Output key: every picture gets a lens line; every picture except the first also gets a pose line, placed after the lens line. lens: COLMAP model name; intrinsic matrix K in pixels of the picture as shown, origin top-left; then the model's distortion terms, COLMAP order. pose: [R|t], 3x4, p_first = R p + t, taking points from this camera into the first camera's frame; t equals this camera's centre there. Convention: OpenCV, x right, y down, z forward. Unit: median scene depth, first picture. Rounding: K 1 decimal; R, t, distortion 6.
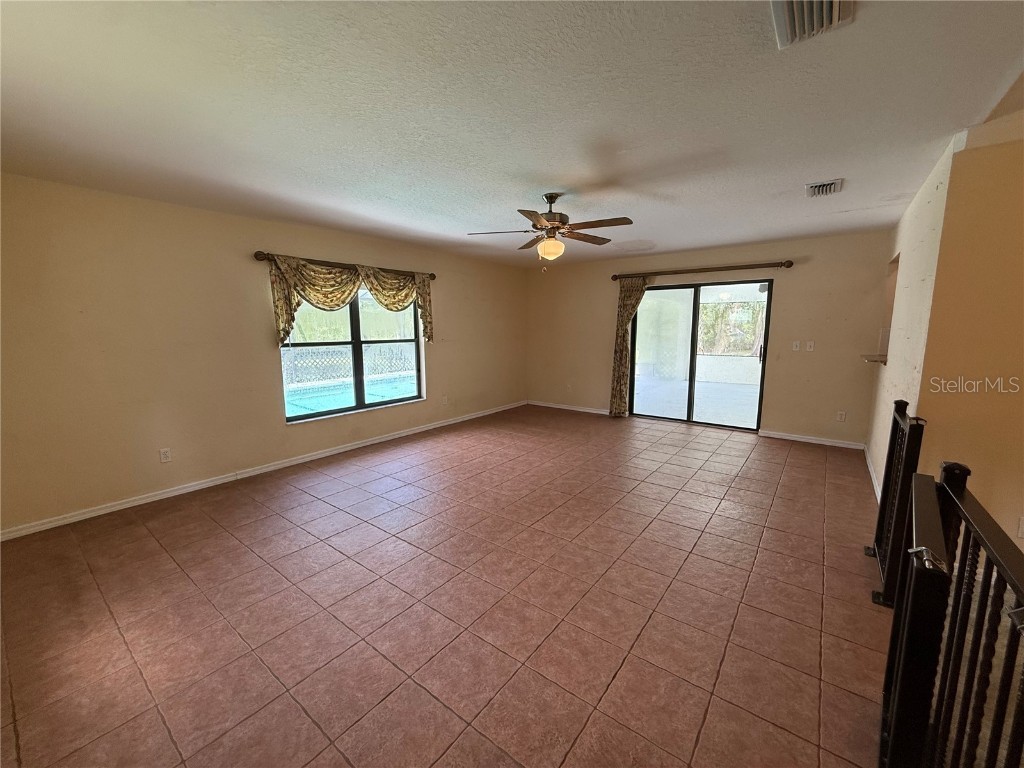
lens RADIAL K [[408.7, 0, 512.0], [0, 408.7, 384.0], [0, 0, 1]] dist [0.001455, 0.000401]
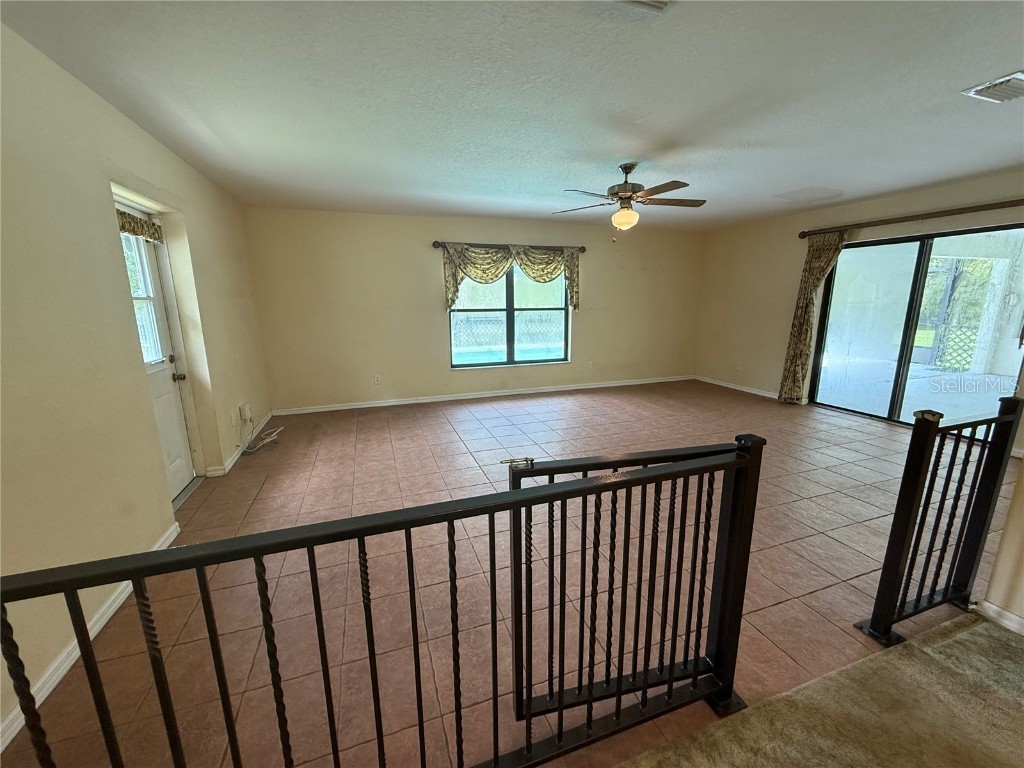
lens RADIAL K [[407.8, 0, 512.0], [0, 407.8, 384.0], [0, 0, 1]] dist [0.000119, -0.000111]
pose [[0.837975, 0.109892, -0.534529, 0.302957], [-0.072357, 0.993240, 0.090764, 0.008173], [0.540890, -0.037381, 0.840262, -0.026374]]
